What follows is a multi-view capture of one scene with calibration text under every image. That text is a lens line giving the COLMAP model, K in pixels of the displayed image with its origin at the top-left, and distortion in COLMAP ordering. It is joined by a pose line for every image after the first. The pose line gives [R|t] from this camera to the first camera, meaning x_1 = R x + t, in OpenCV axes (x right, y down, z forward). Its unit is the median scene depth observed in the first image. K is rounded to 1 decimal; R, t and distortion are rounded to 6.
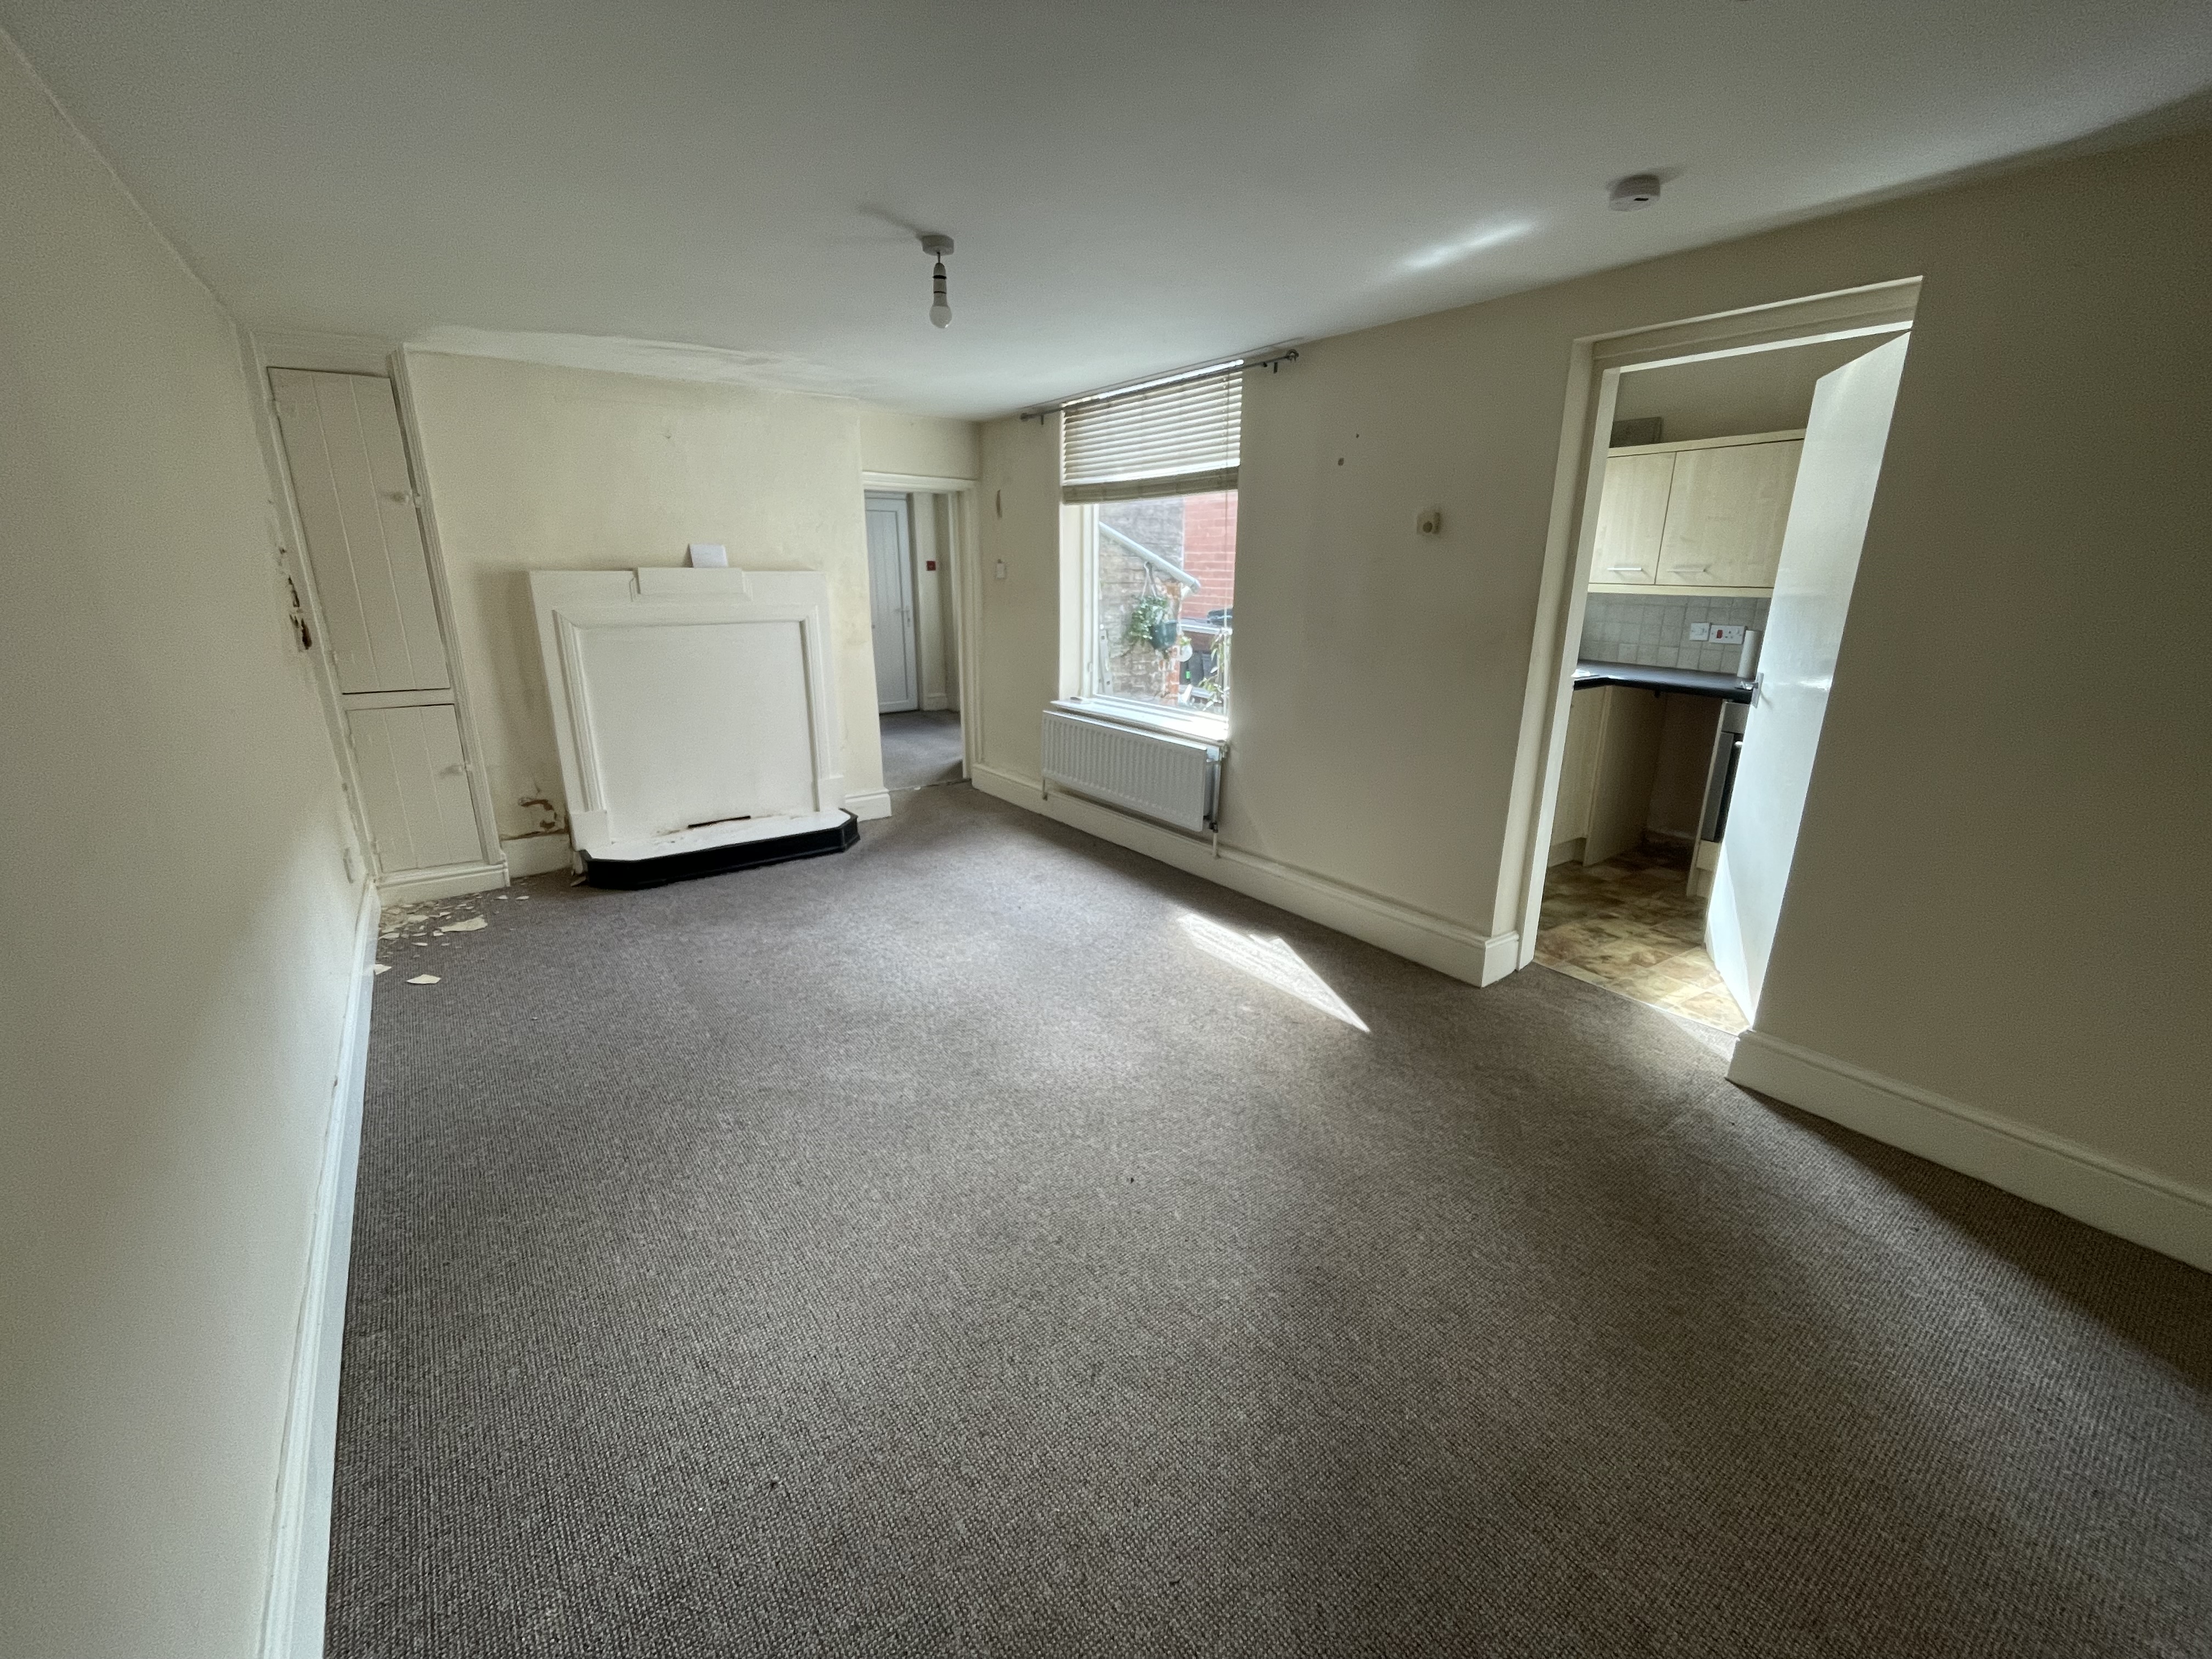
lens RADIAL K [[907.0, 0, 1104.8], [0, 907.0, 830.2], [0, 0, 1]] dist [0.004082, -0.000073]
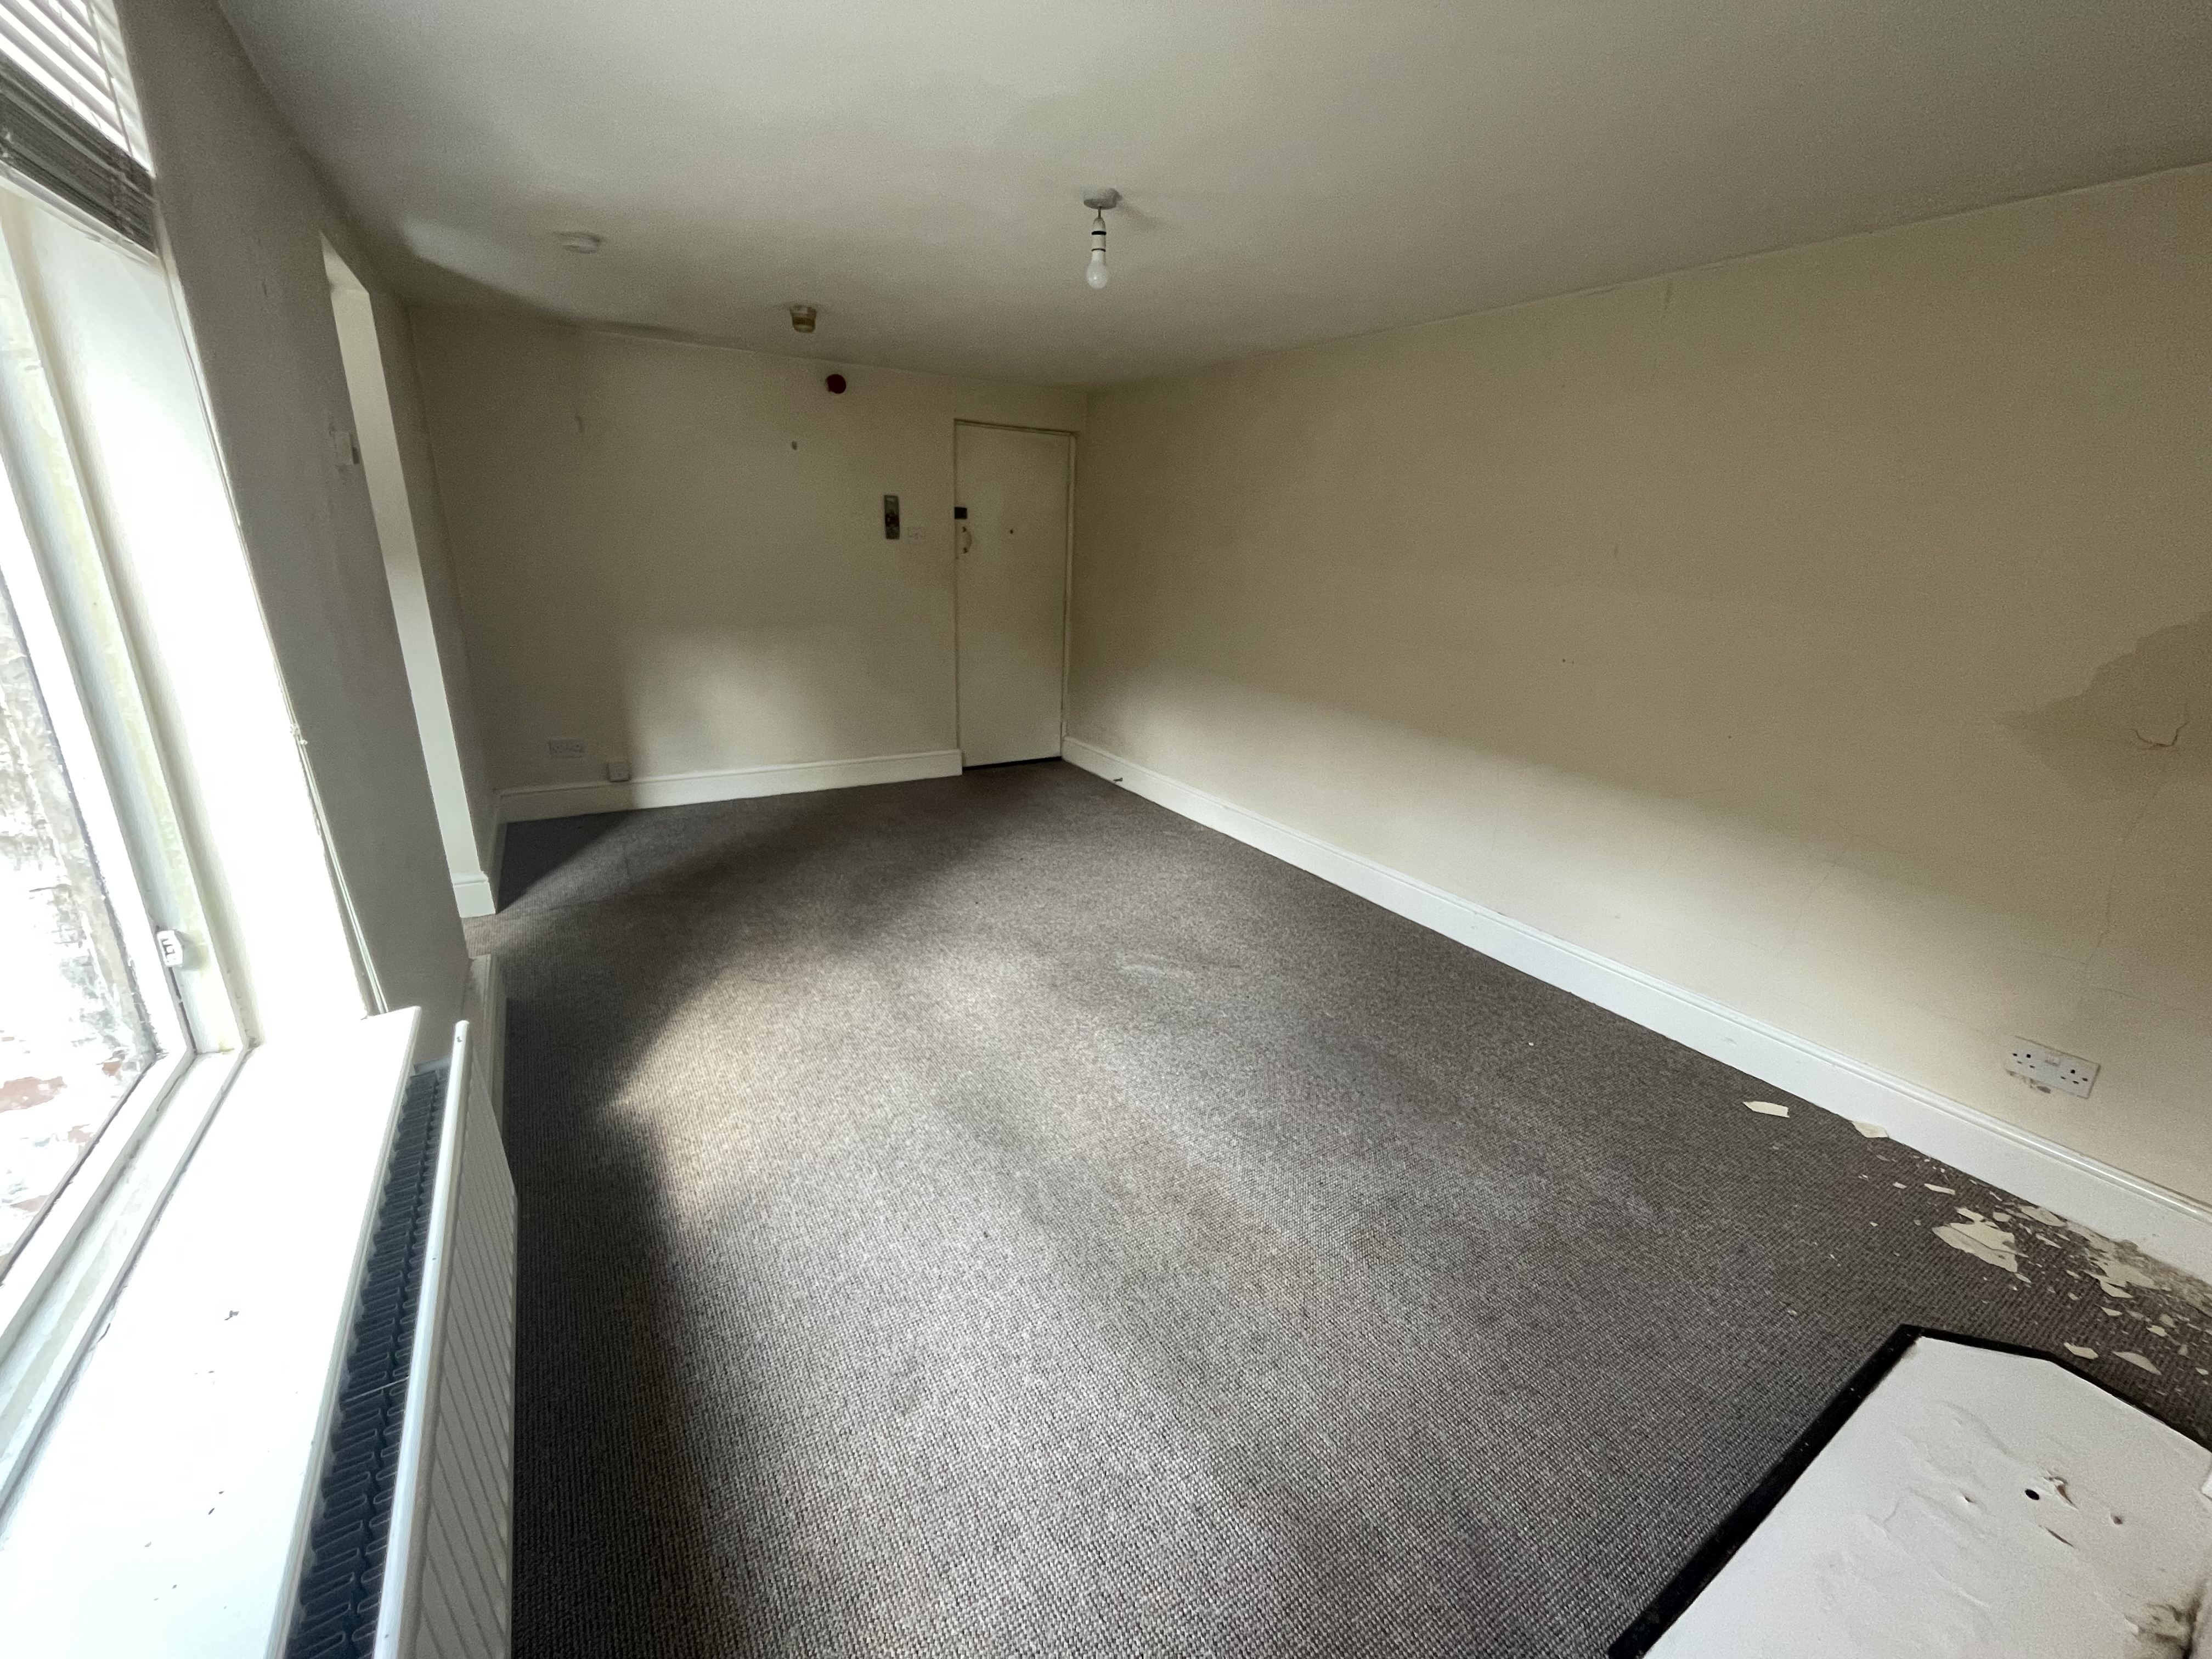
lens RADIAL K [[907.0, 0, 1104.8], [0, 907.0, 830.2], [0, 0, 1]] dist [0.004082, -0.000073]
pose [[-0.994712, -0.068326, 0.076682, -0.199746], [-0.012093, 0.819336, 0.573186, -0.423737], [-0.101992, 0.569227, -0.815830, 1.395628]]
